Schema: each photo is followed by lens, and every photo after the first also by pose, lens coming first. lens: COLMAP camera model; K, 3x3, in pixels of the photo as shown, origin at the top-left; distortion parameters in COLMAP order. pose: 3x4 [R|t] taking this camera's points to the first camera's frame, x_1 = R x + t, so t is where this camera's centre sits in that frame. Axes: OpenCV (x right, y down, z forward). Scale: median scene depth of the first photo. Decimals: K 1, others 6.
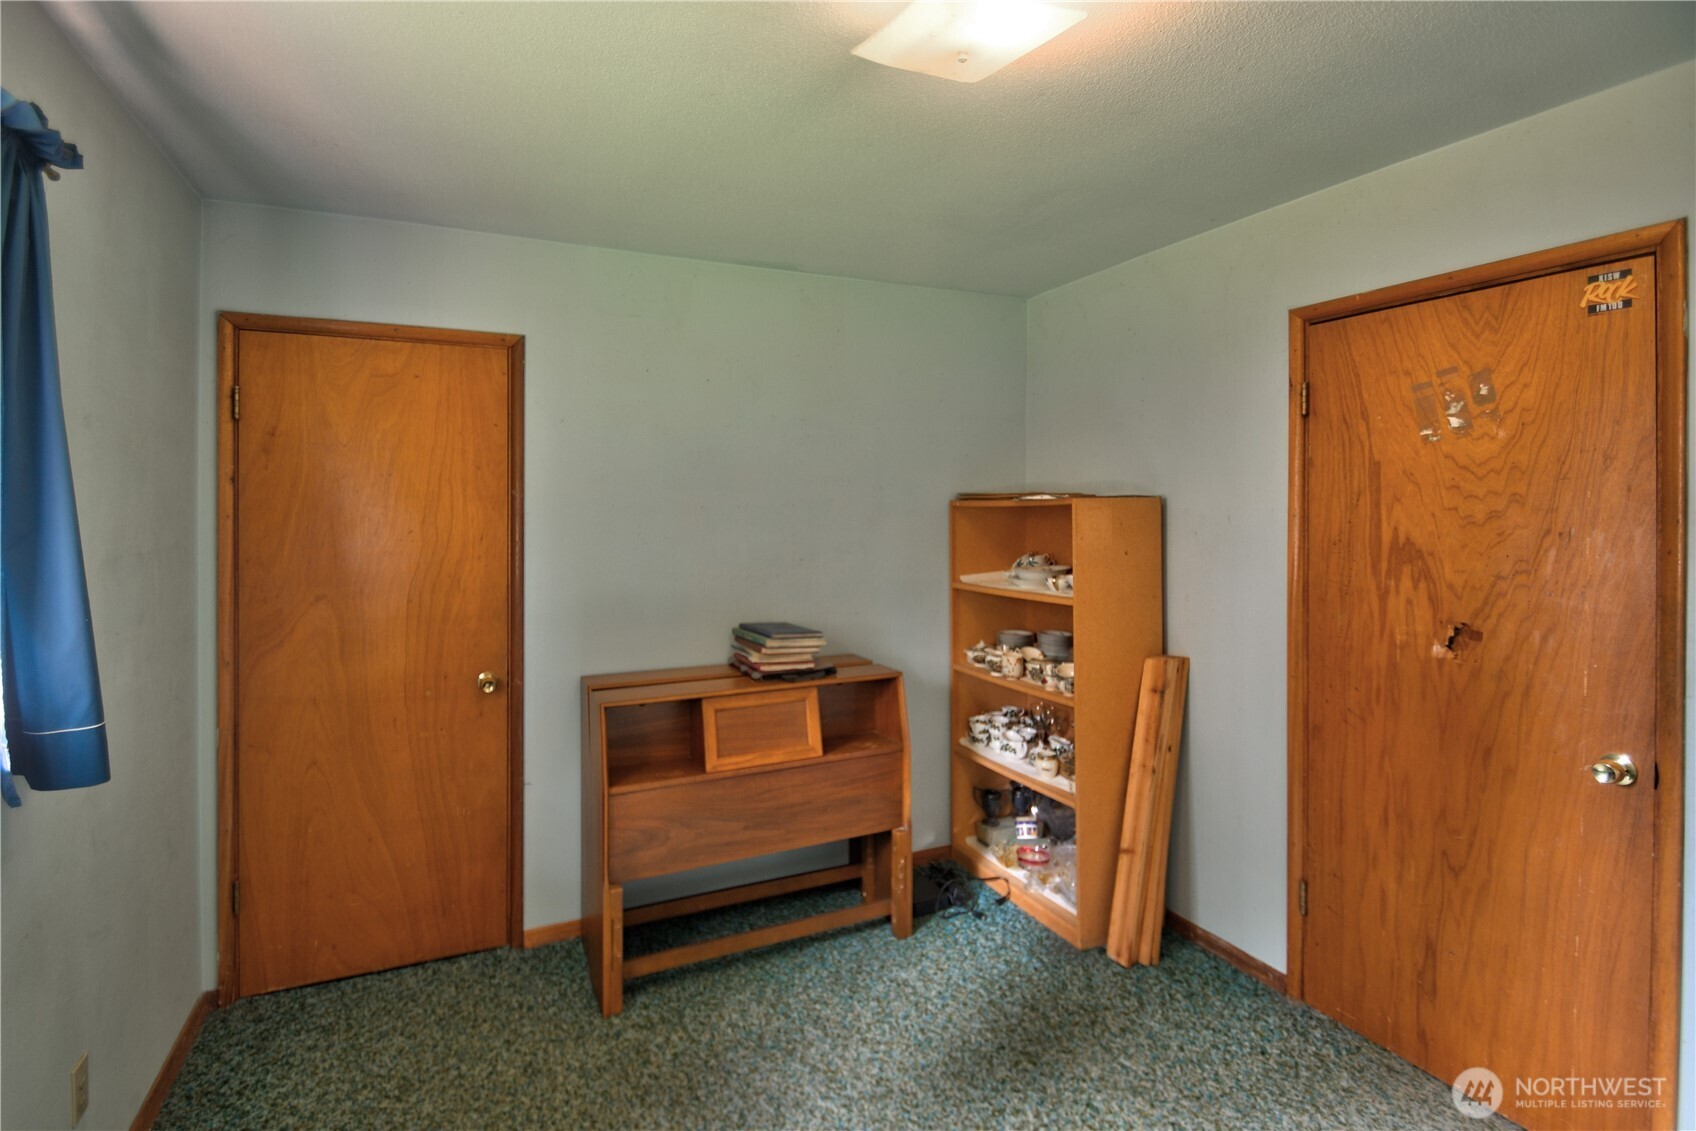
lens RADIAL K [[780.3, 0, 846.7], [0, 780.3, 543.2], [0, 0, 1]] dist [0.003511, -0.009192]
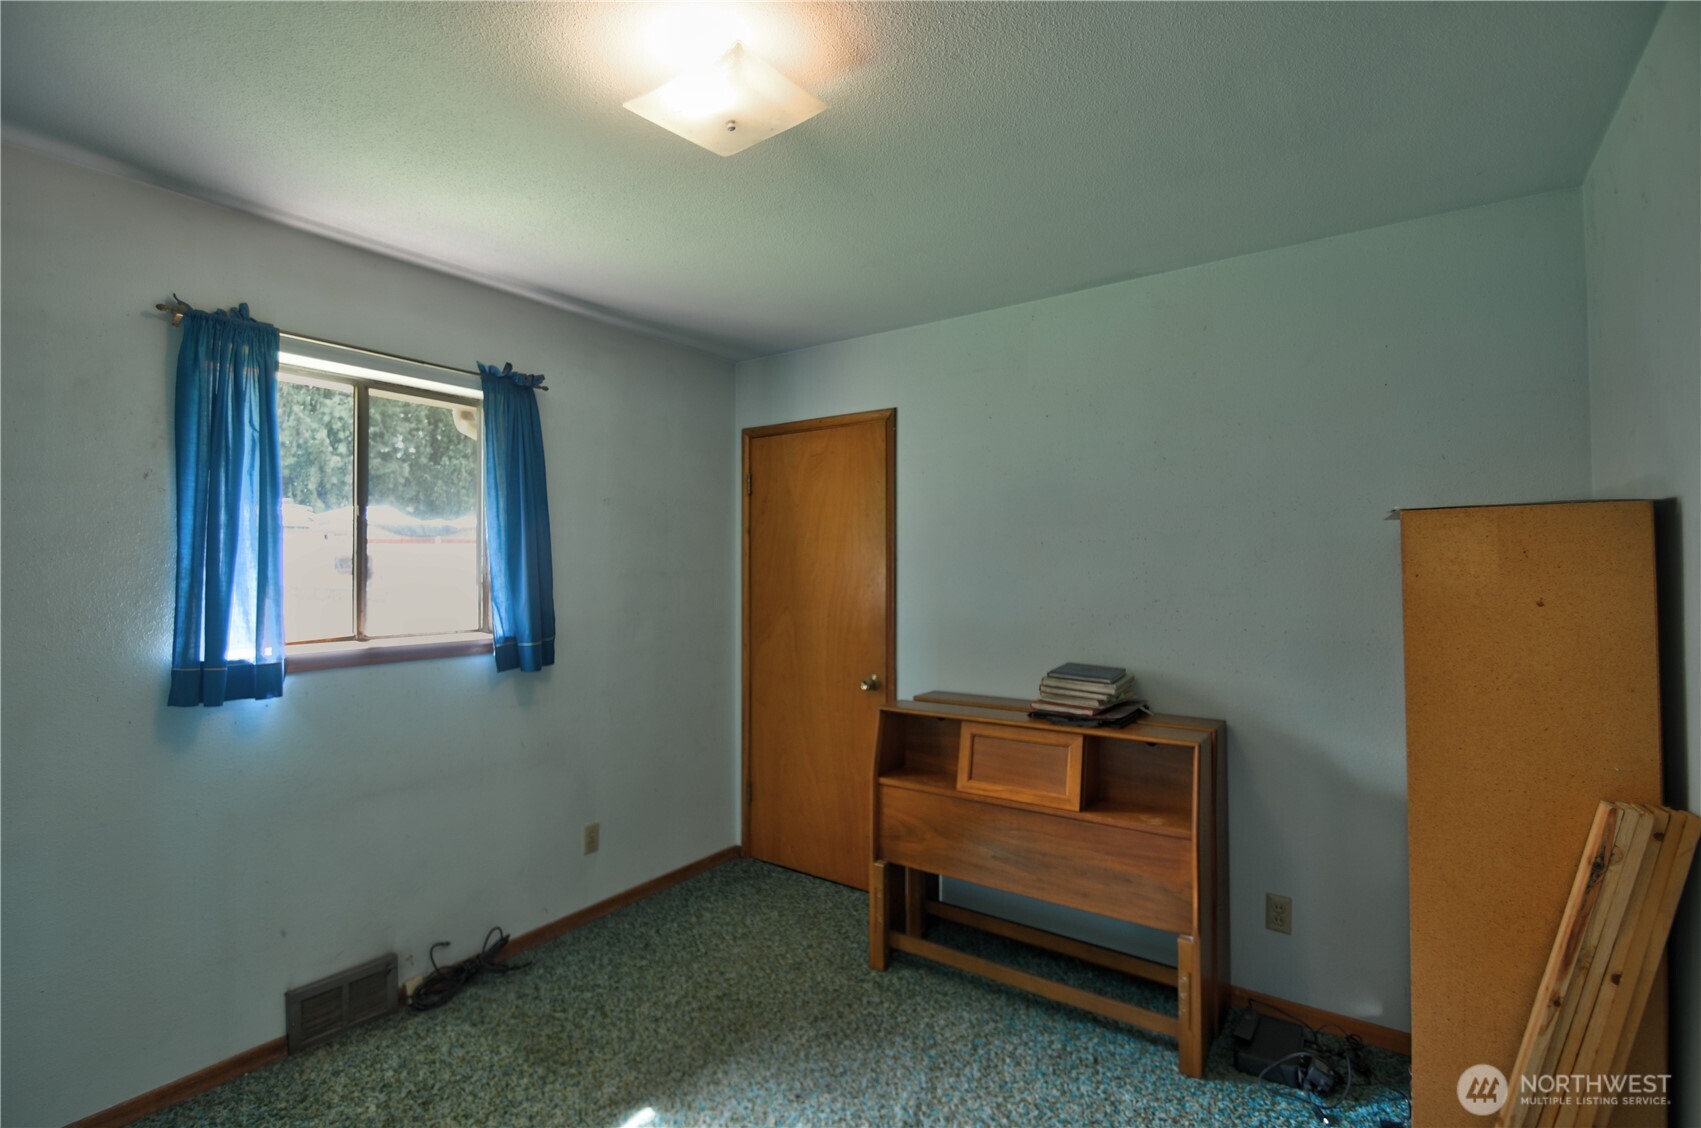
lens RADIAL K [[773.7, 0, 823.4], [0, 773.7, 589.9], [0, 0, 1]] dist [0.002925, -0.014060]
pose [[0.497876, 0.022653, -0.866952, 0.634107], [-0.036331, 0.999326, 0.005247, 0.023010], [0.866487, 0.028885, 0.498363, 0.309098]]
